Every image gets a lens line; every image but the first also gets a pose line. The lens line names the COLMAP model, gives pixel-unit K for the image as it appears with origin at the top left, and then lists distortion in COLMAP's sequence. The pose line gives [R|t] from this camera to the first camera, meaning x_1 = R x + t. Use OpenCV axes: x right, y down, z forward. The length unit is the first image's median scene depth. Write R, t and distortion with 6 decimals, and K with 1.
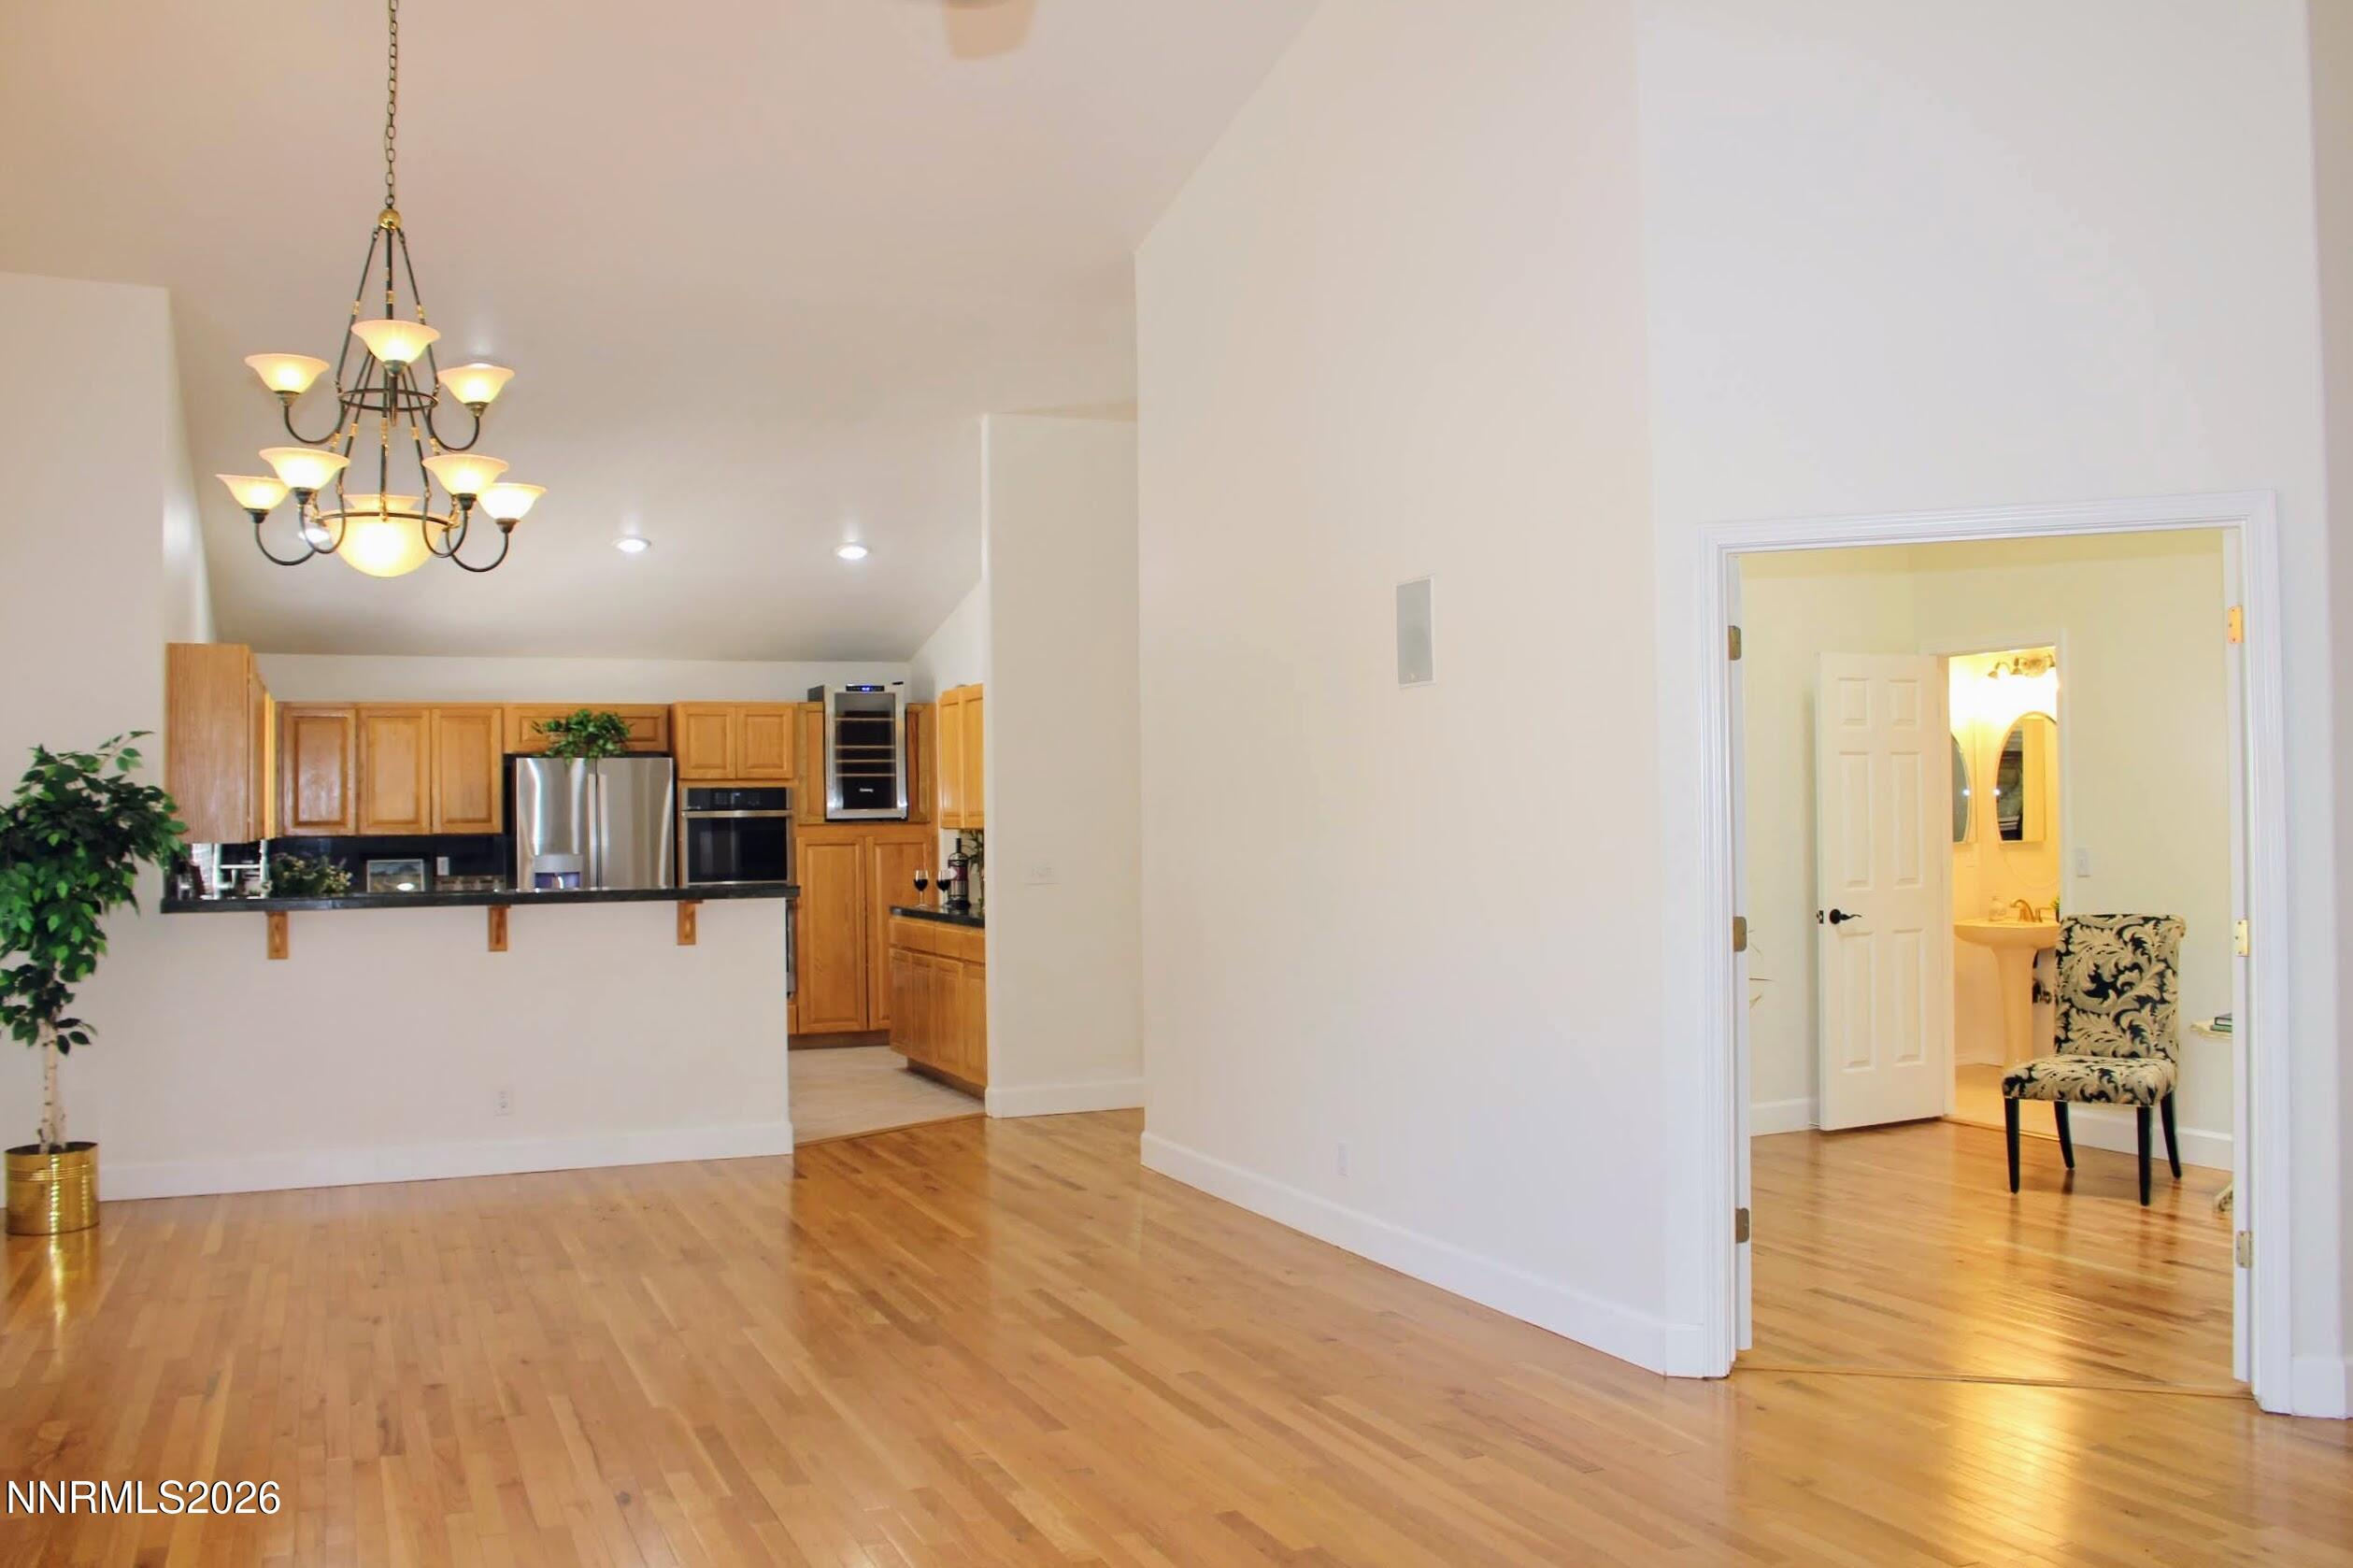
lens RADIAL K [[1982.9, 0, 1176.5], [0, 1982.9, 784.0], [0, 0, 1]] dist [-0.126443, 0.105358]
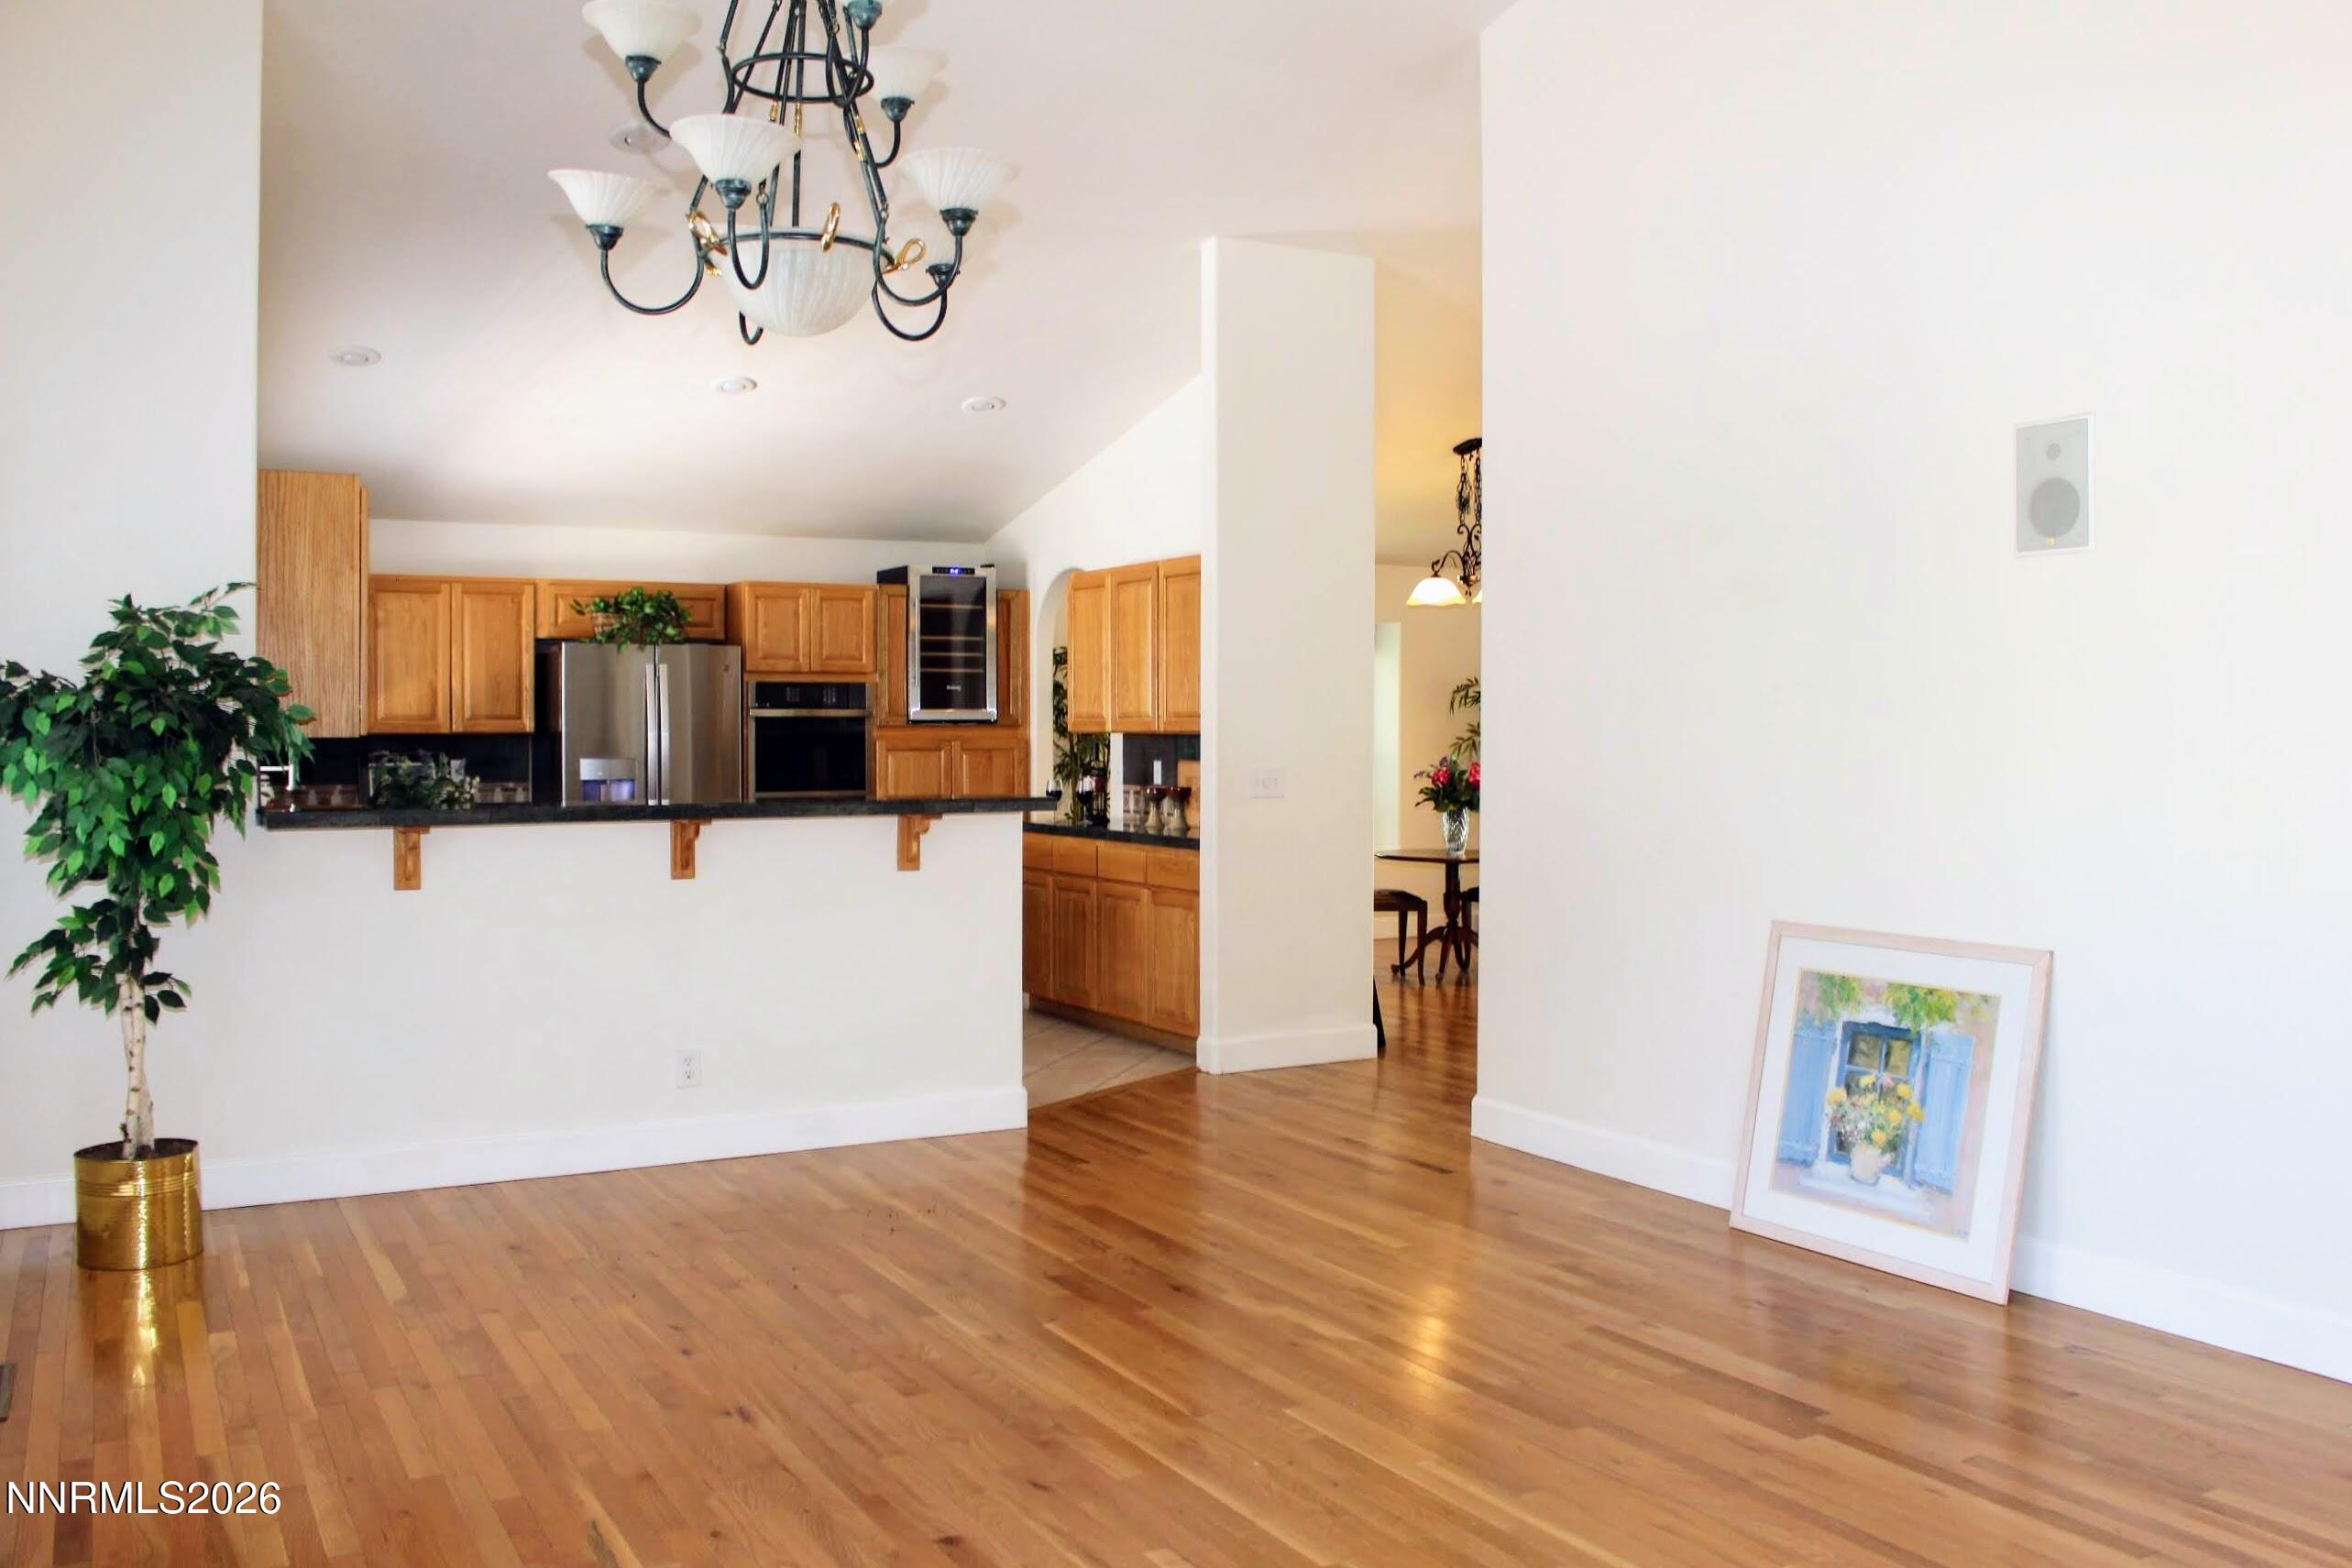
lens RADIAL K [[1928.2, 0, 1176.0], [0, 1928.2, 784.0], [0, 0, 1]] dist [-0.116091, 0.084789]
pose [[0.993154, 0.009480, 0.116429, -0.251127], [-0.014510, 0.998994, 0.042427, 0.013129], [-0.115910, -0.043826, 0.992292, 0.228141]]
